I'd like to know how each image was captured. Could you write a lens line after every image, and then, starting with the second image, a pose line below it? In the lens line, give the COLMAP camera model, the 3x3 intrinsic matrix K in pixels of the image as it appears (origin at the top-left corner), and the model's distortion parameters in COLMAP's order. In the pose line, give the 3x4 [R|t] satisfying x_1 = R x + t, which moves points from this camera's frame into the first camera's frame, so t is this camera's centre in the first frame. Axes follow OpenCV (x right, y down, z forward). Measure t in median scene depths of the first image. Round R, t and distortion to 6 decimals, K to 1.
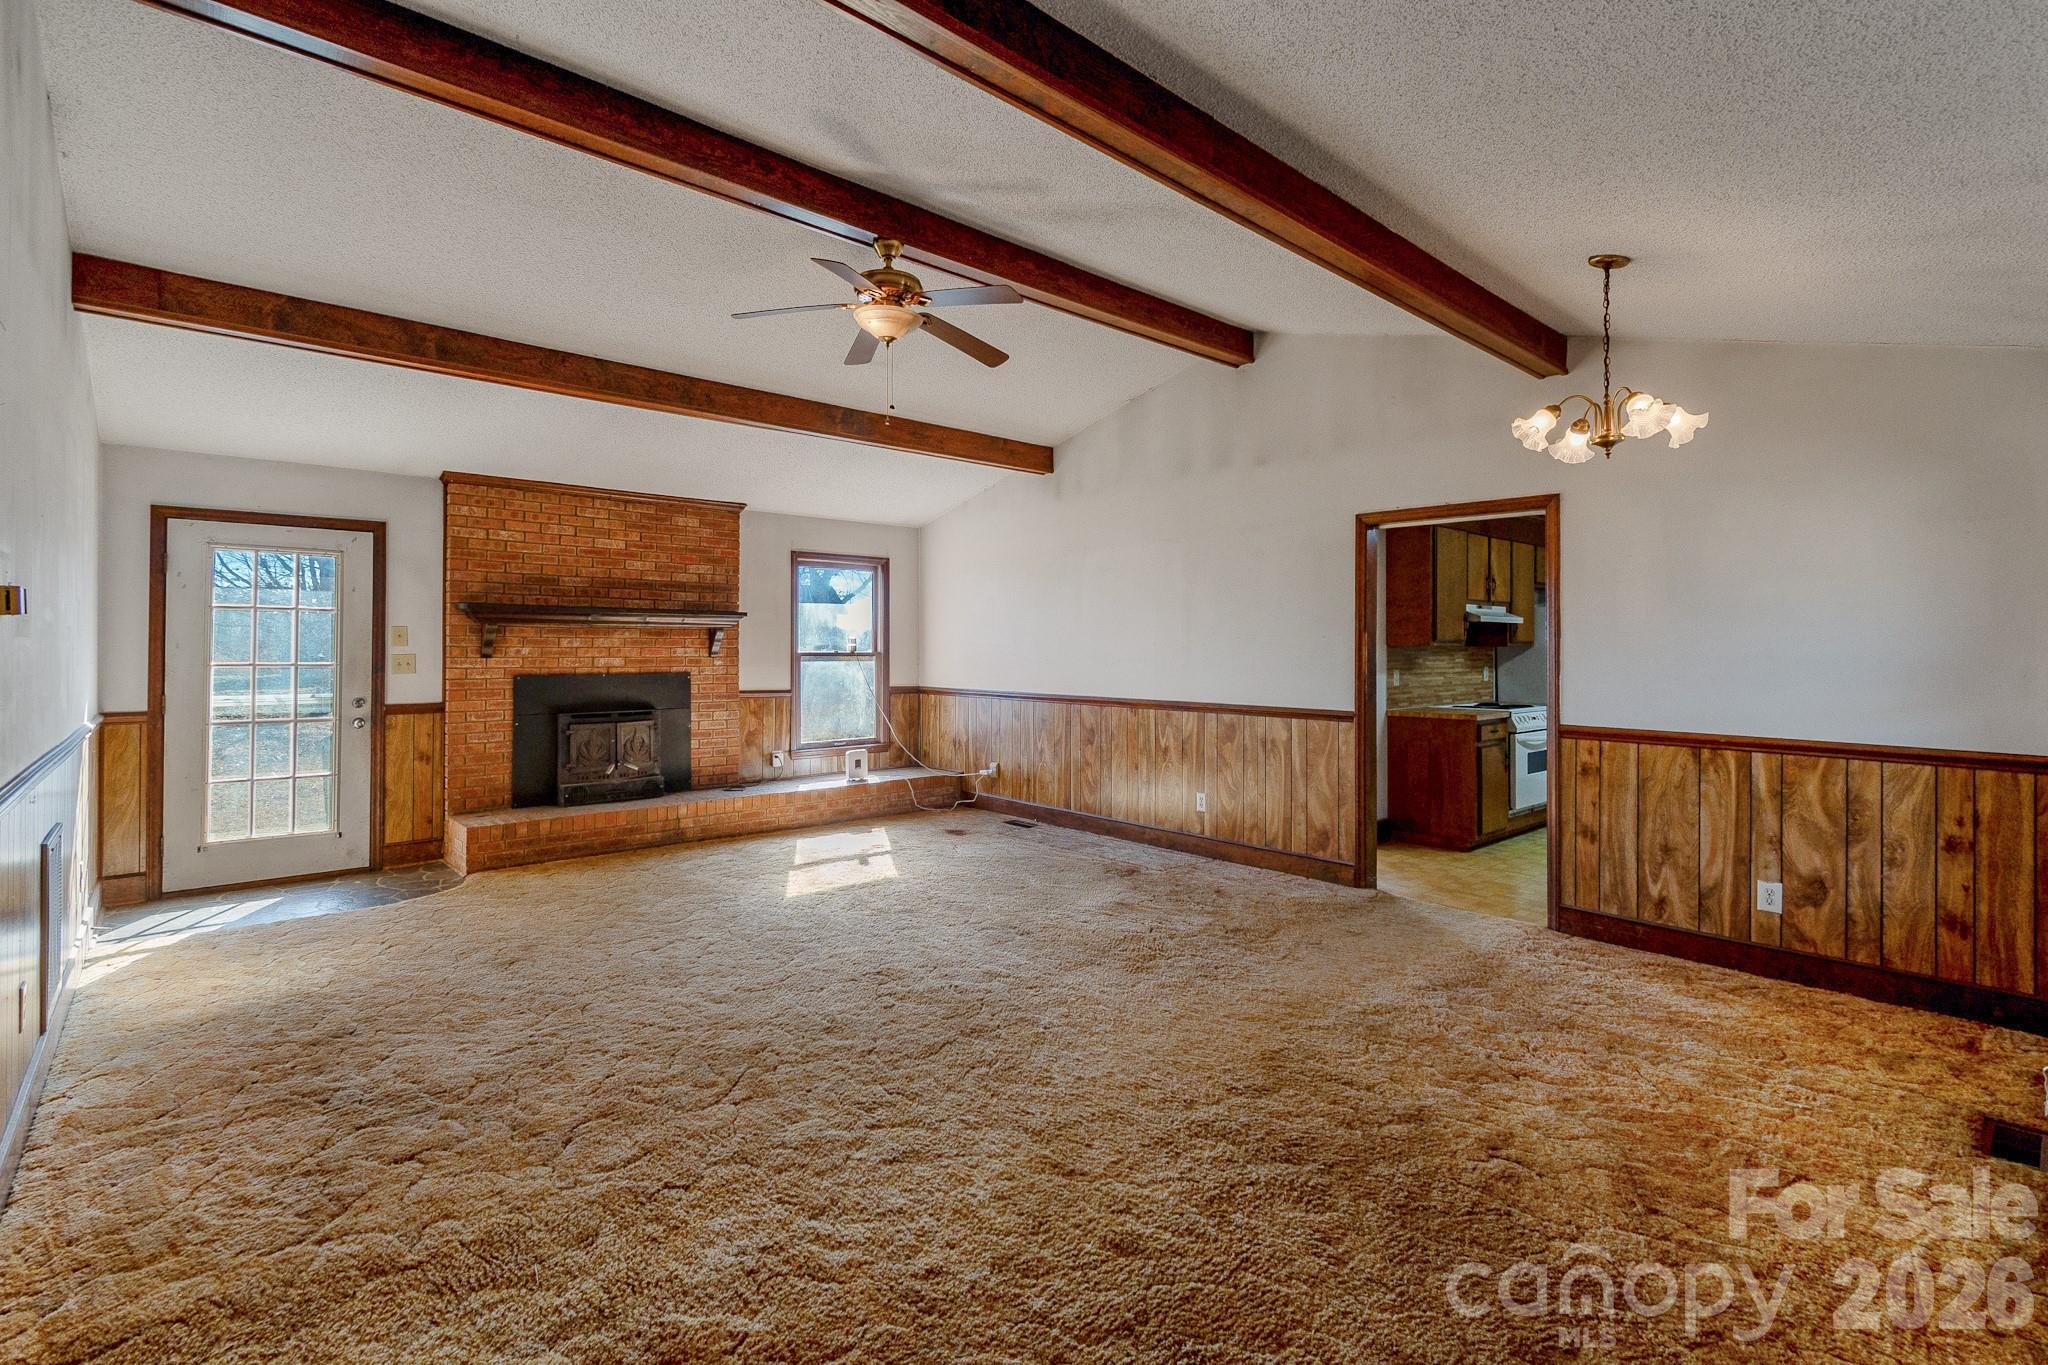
lens RADIAL K [[917.6, 0, 1032.6], [0, 917.6, 673.8], [0, 0, 1]] dist [-0.001689, -0.000622]
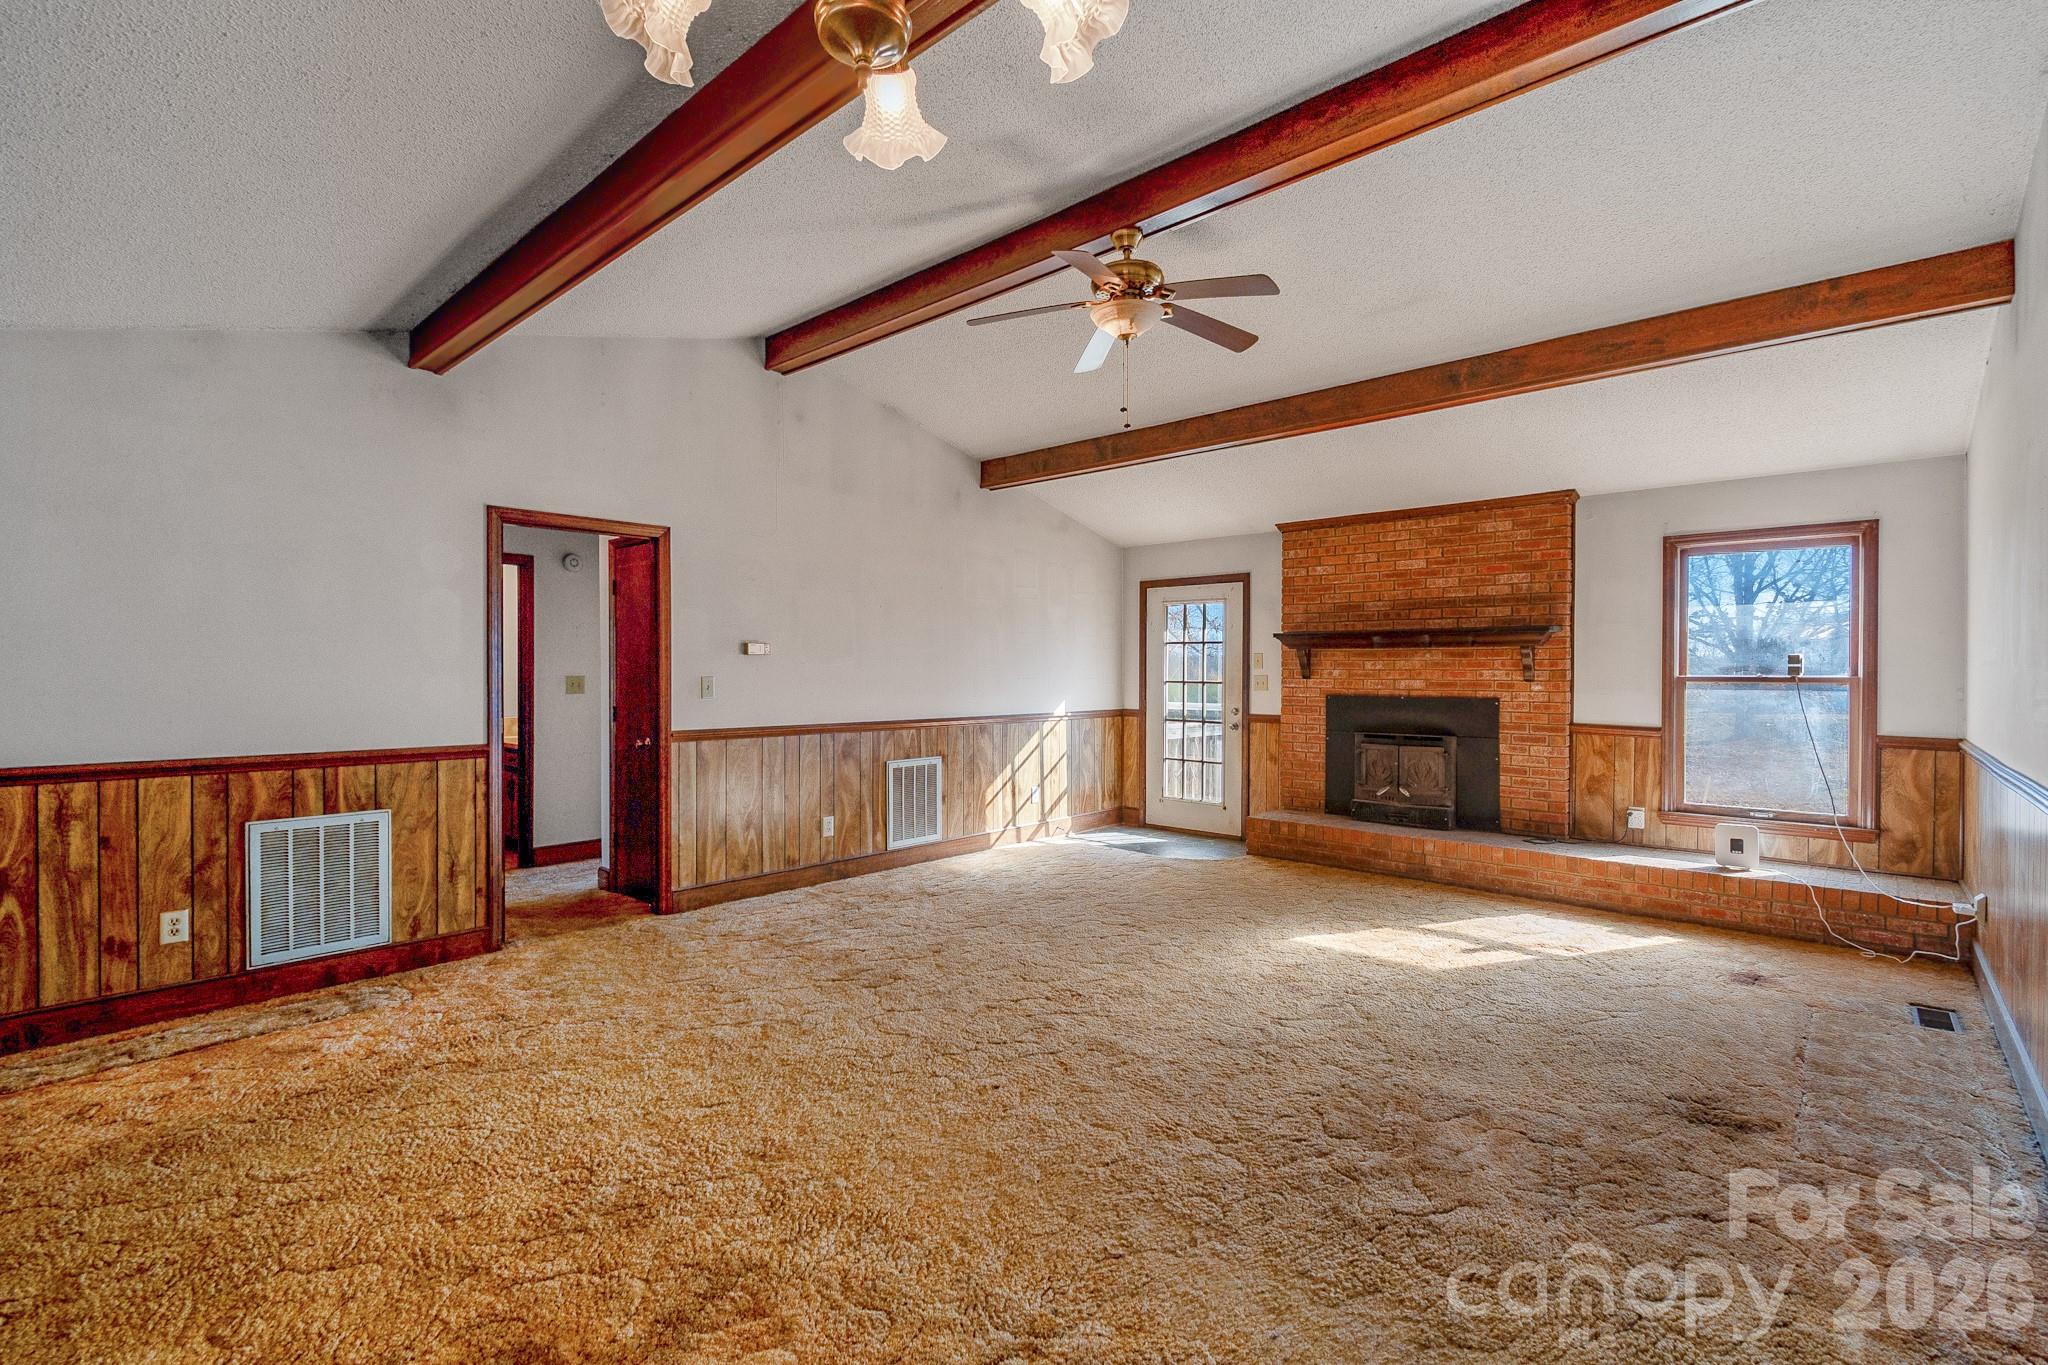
lens RADIAL K [[911.1, 0, 1045.5], [0, 911.1, 711.6], [0, 0, 1]] dist [-0.002368, -0.000664]
pose [[0.113060, 0.043837, -0.992621, 0.465007], [-0.029470, 0.998735, 0.040750, -0.011902], [0.993151, 0.024645, 0.114209, 0.495571]]
